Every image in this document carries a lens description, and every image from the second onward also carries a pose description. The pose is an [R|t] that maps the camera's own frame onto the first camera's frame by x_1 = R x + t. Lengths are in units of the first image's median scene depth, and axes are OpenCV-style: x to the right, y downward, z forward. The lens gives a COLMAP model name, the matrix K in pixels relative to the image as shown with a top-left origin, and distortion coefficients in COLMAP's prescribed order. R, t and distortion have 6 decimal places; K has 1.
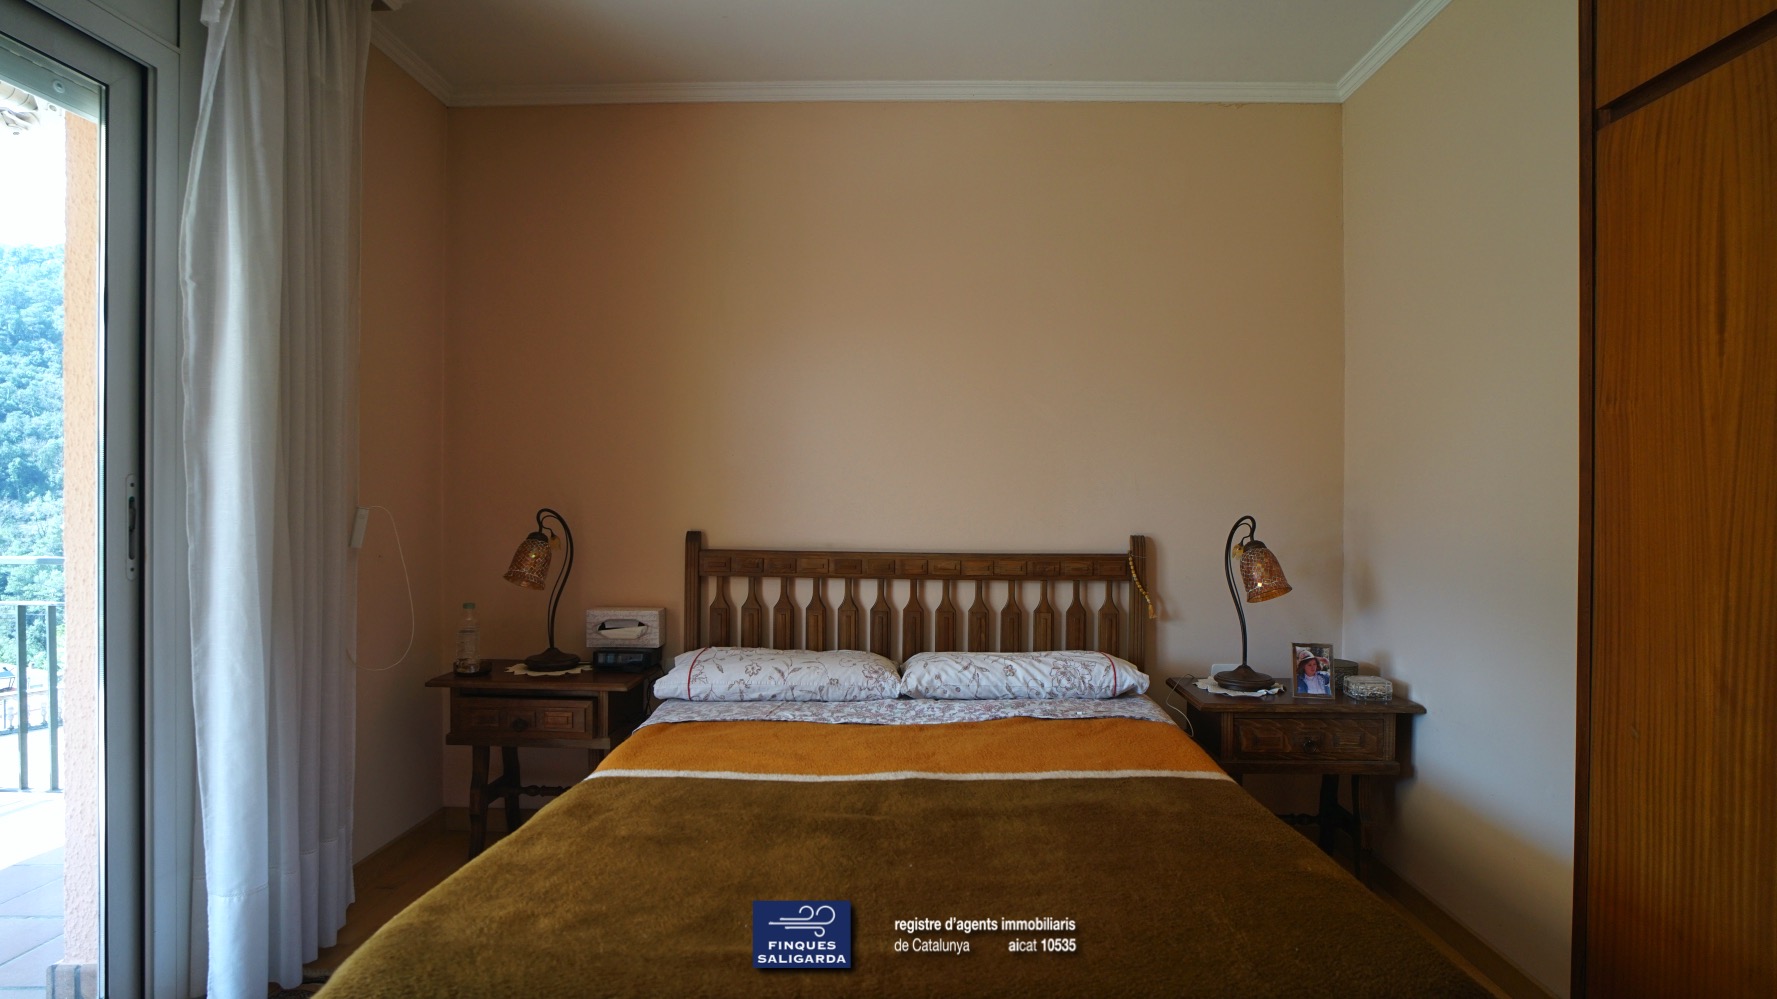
lens RADIAL K [[923.0, 0, 886.5], [0, 923.0, 503.3], [0, 0, 1]] dist [-0.040553, 0.014901]
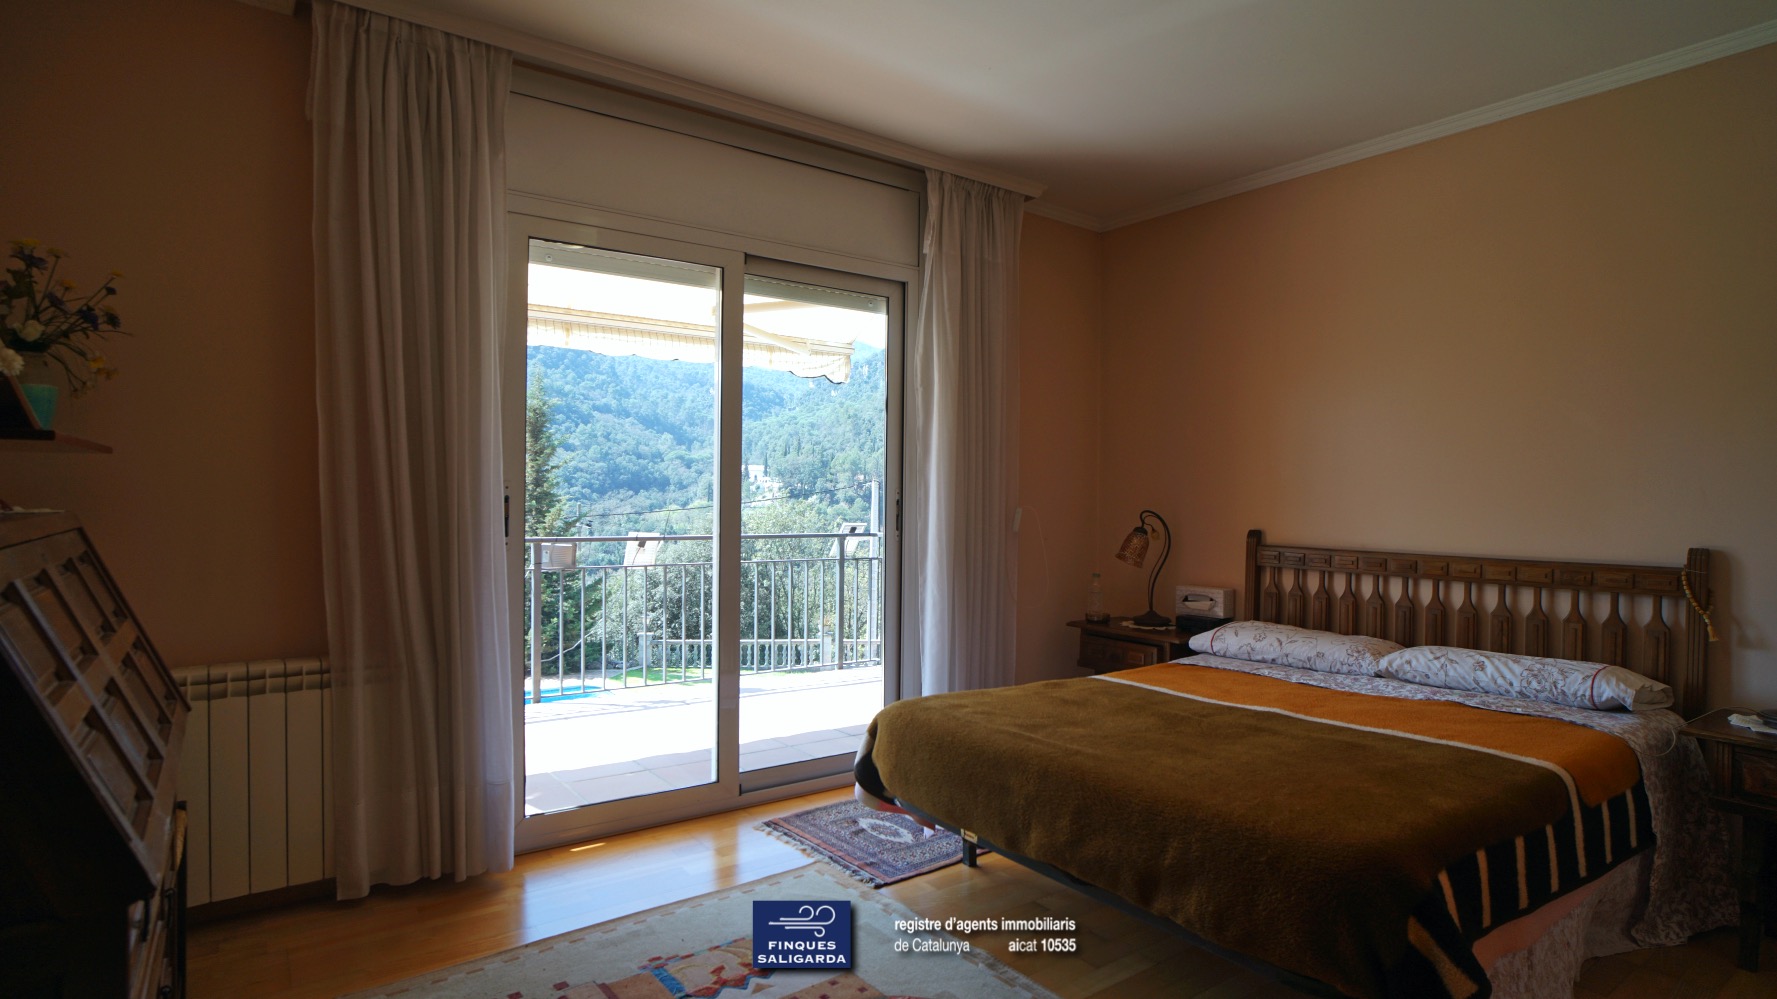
lens RADIAL K [[923.0, 0, 896.5], [0, 923.0, 498.7], [0, 0, 1]] dist [-0.040553, 0.014901]
pose [[0.626495, 0.003580, -0.779417, 0.532264], [-0.015057, 0.999858, -0.007510, 0.004839], [0.779280, 0.016441, 0.626460, -0.196008]]
